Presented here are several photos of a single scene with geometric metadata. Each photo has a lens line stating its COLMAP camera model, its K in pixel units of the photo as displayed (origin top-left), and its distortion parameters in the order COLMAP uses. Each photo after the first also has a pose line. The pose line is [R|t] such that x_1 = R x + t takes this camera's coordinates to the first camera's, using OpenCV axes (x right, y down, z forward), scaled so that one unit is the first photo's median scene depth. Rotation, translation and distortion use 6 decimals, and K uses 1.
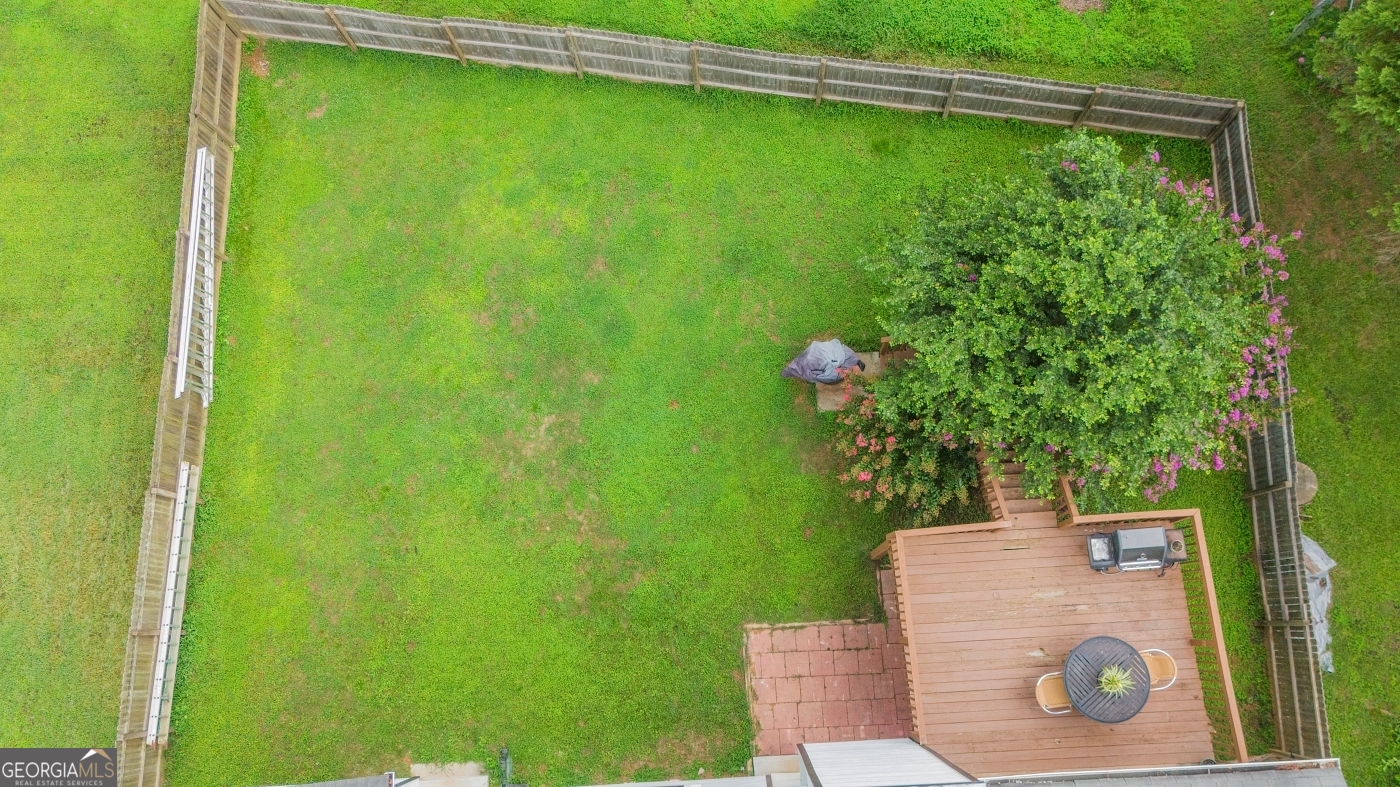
lens RADIAL K [[1043.7, 0, 700.0], [0, 1043.7, 393.4], [0, 0, 1]] dist [0.068575, -0.068860]
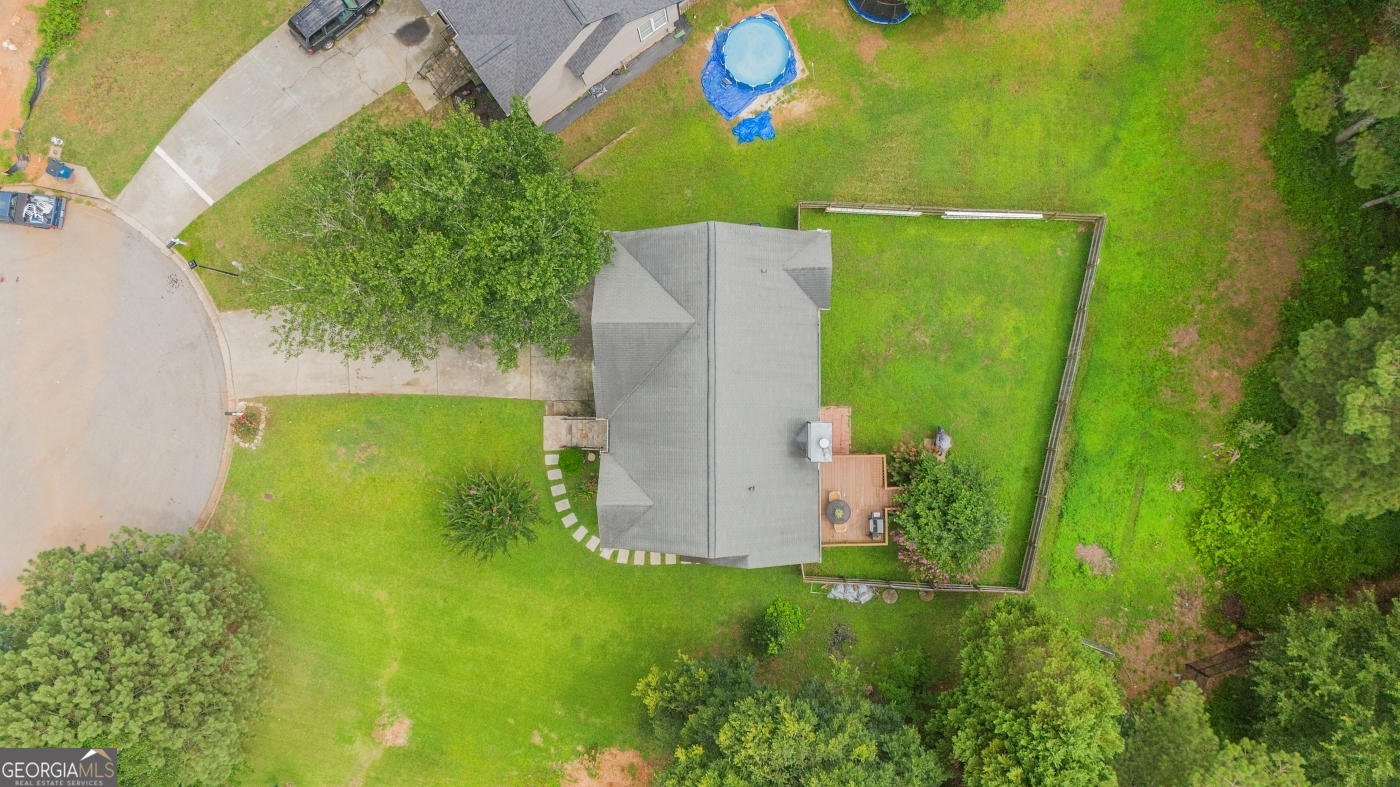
lens RADIAL K [[1043.7, 0, 698.0], [0, 1043.7, 395.6], [0, 0, 1]] dist [0.068575, -0.068860]
pose [[-0.058055, 0.998092, 0.021017, -0.029200], [-0.968817, -0.061407, 0.240047, -0.068343], [0.240880, -0.006425, 0.970534, -2.136119]]
